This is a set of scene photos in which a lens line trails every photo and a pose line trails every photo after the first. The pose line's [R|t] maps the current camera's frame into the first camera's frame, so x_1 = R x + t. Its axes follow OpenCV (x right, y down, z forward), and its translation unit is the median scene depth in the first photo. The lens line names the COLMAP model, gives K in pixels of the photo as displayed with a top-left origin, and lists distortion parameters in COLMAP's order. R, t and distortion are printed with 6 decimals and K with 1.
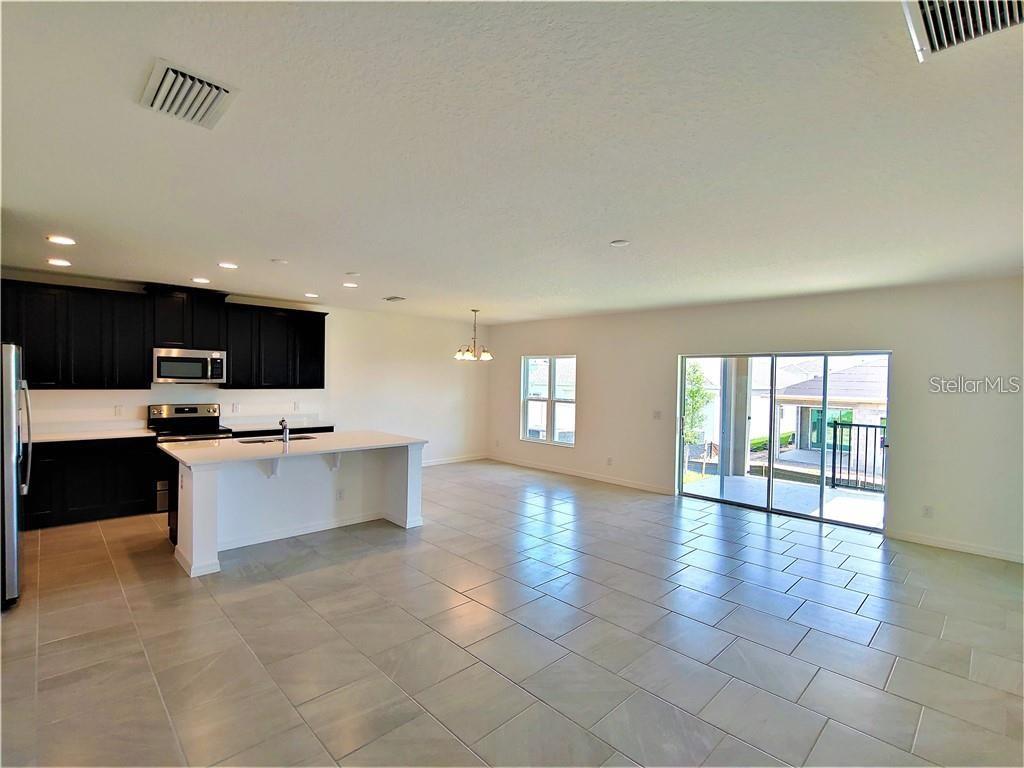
lens RADIAL K [[485.9, 0, 507.0], [0, 485.9, 384.0], [0, 0, 1]] dist [-0.011649, -0.002237]
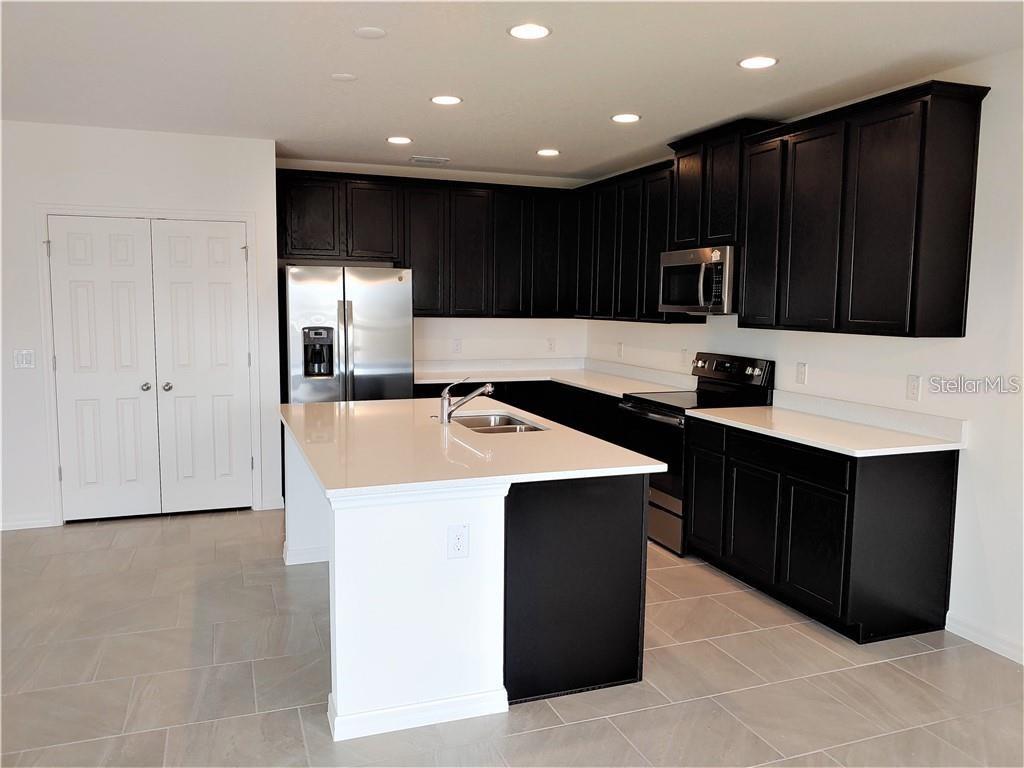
lens RADIAL K [[789.5, 0, 515.8], [0, 789.5, 387.6], [0, 0, 1]] dist [0.021151, -0.024922]
pose [[-0.405465, 0.077000, -0.910862, 0.209944], [-0.029947, 0.994792, 0.097426, 0.000031], [0.913620, 0.066781, -0.401047, 1.157246]]
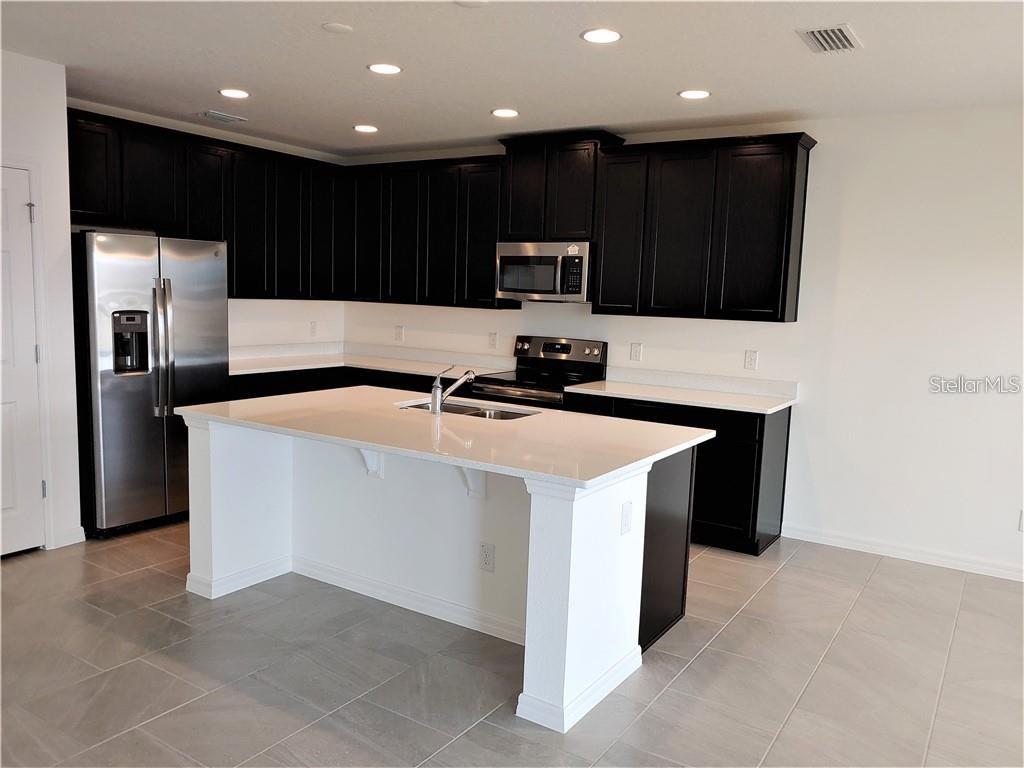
lens RADIAL K [[789.5, 0, 515.3], [0, 789.5, 389.7], [0, 0, 1]] dist [0.021151, -0.024922]
pose [[0.219727, 0.110857, -0.969242, 0.268157], [-0.044583, 0.993626, 0.103539, 0.007376], [0.974542, 0.020461, 0.223268, 0.750416]]
